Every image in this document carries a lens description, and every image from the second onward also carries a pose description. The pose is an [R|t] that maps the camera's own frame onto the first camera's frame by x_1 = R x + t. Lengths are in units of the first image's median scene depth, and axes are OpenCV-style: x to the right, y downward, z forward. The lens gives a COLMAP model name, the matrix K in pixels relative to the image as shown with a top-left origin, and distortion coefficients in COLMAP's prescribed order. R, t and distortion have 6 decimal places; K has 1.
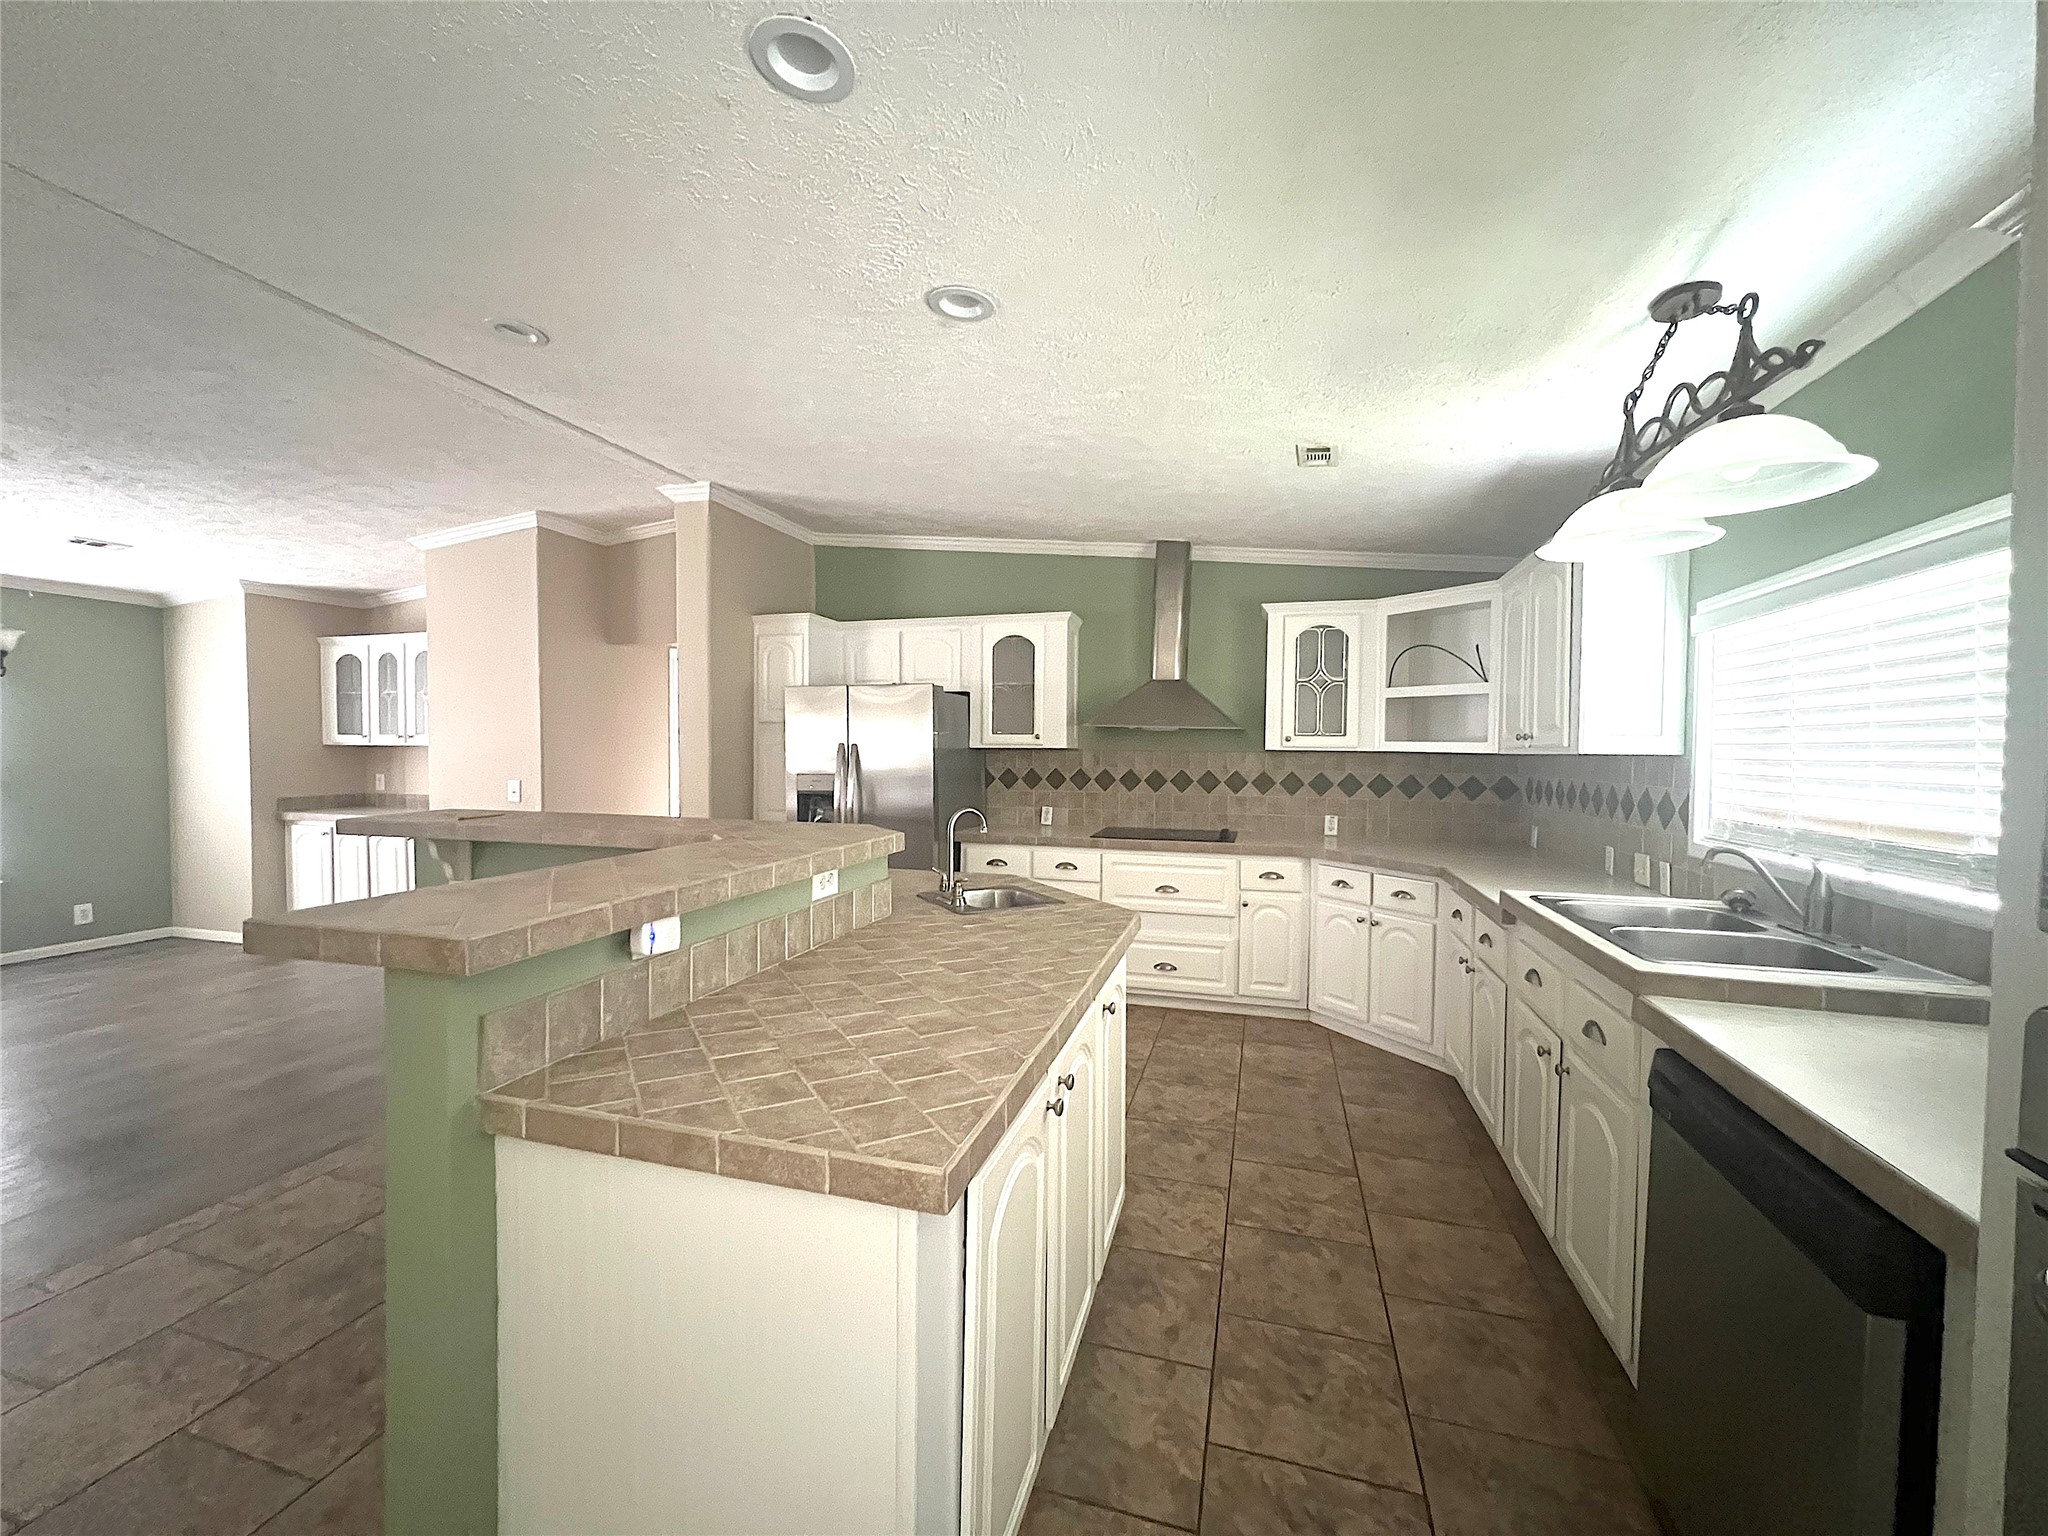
lens RADIAL K [[822.2, 0, 1013.6], [0, 822.2, 770.4], [0, 0, 1]] dist [-0.002579, 0.000418]
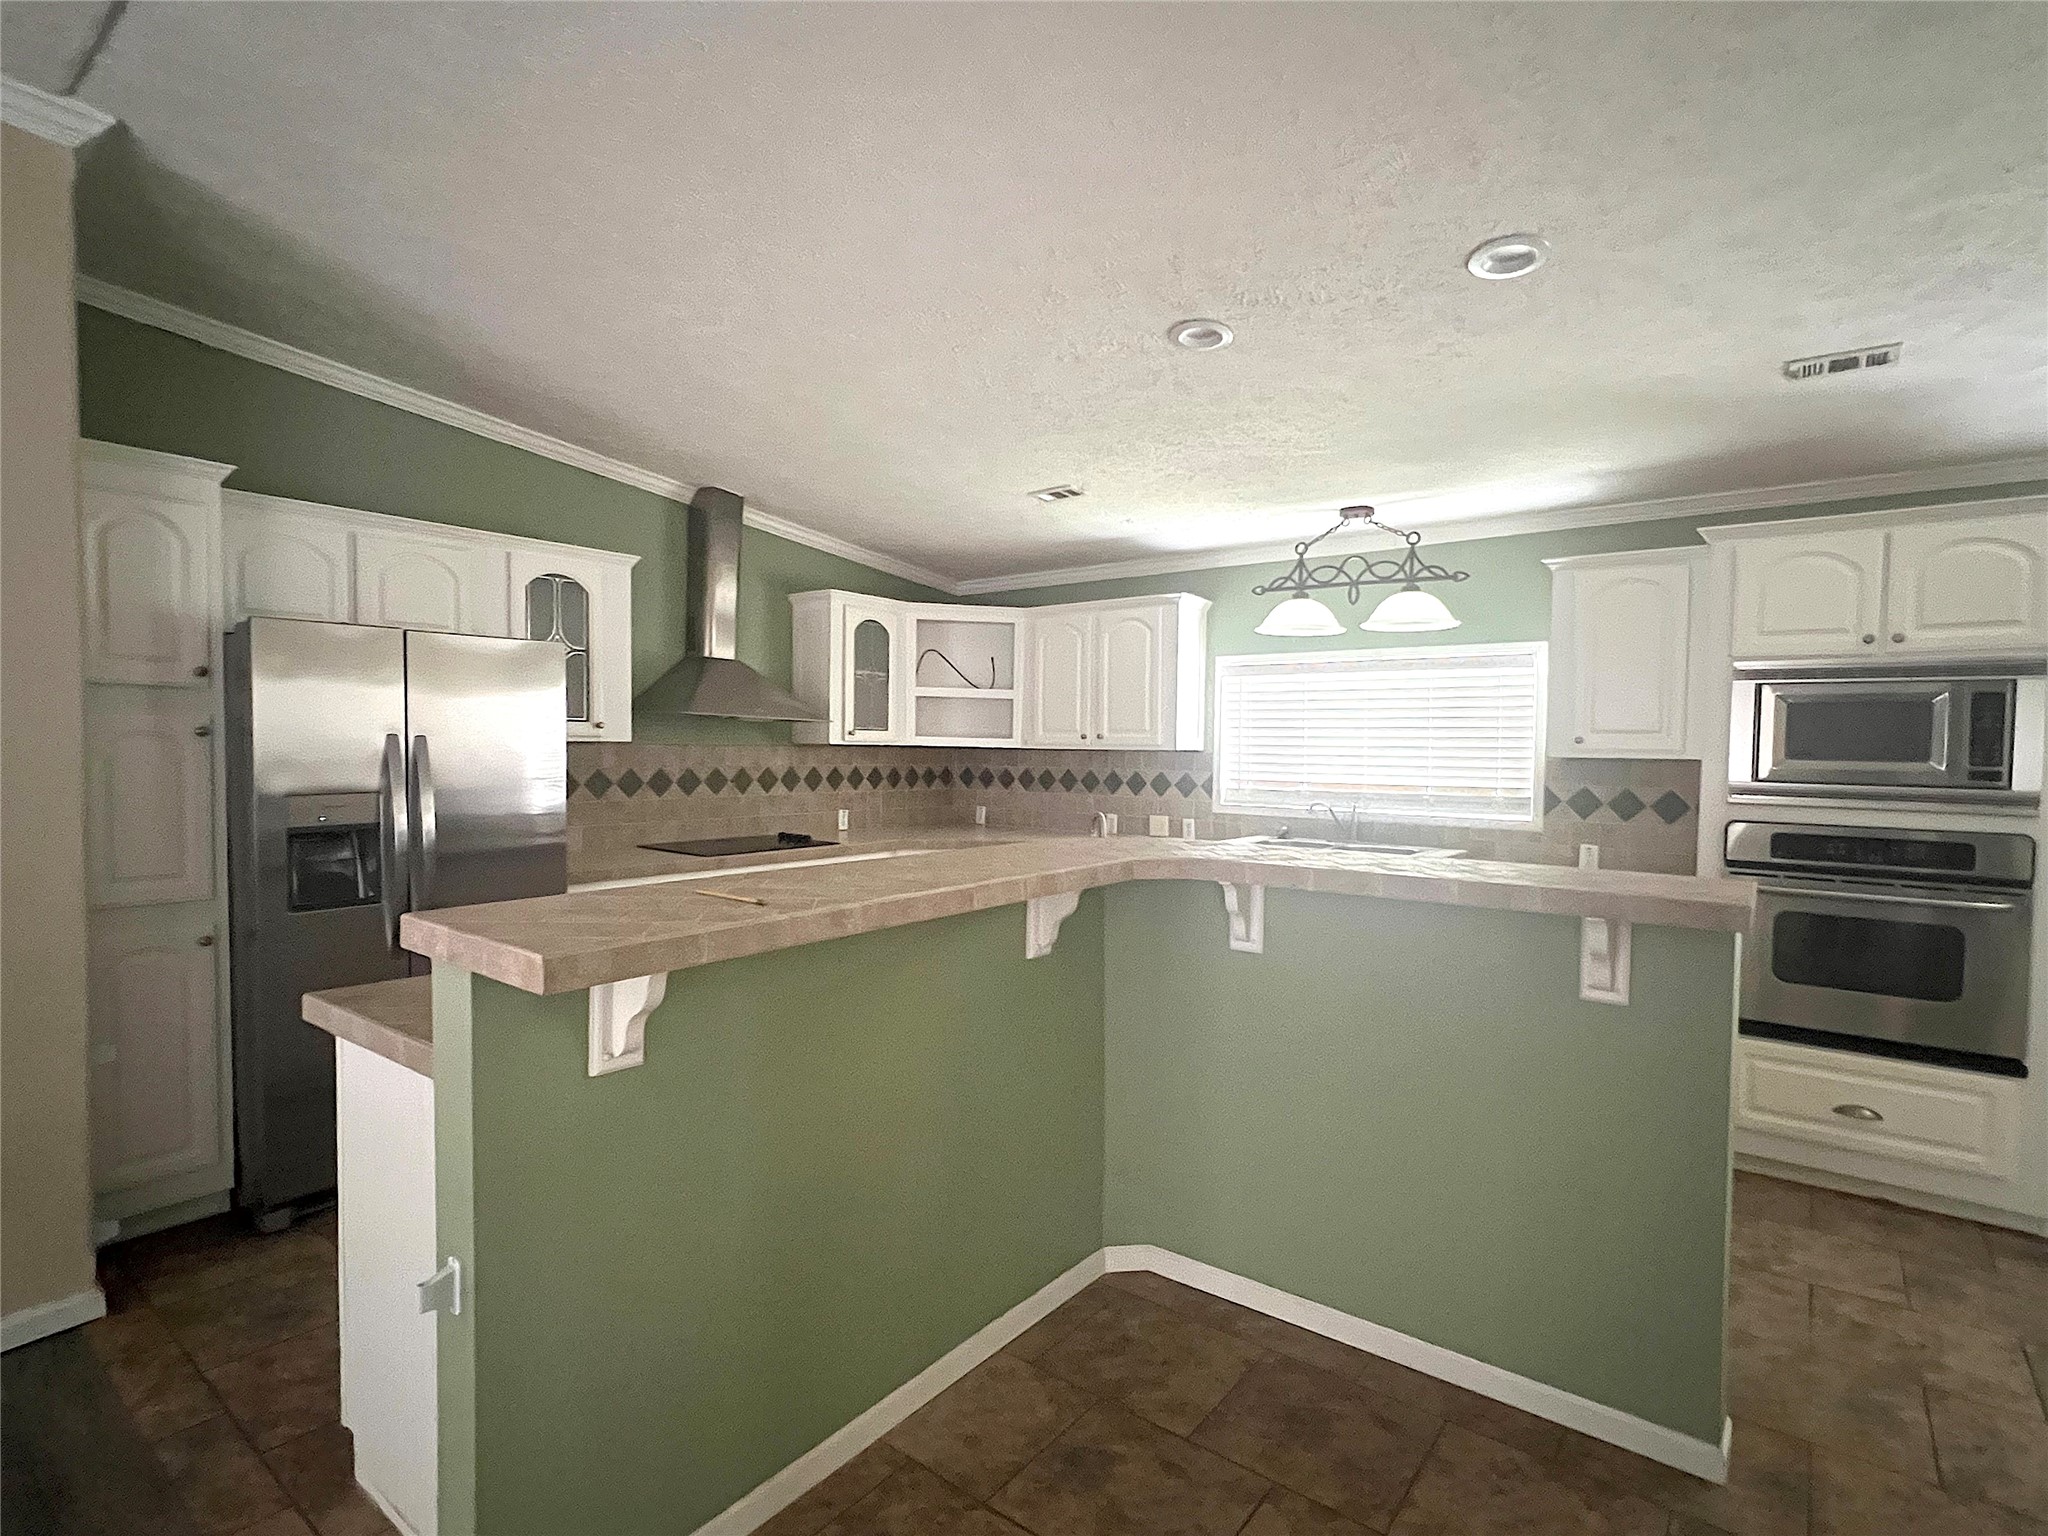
lens RADIAL K [[1017.7, 0, 1016.5], [0, 1017.7, 772.9], [0, 0, 1]] dist [-0.001733, -0.003152]
pose [[0.361549, -0.029530, 0.931885, -0.706229], [0.014061, 0.999557, 0.026219, -0.019233], [-0.932247, 0.003623, 0.361805, 0.378371]]
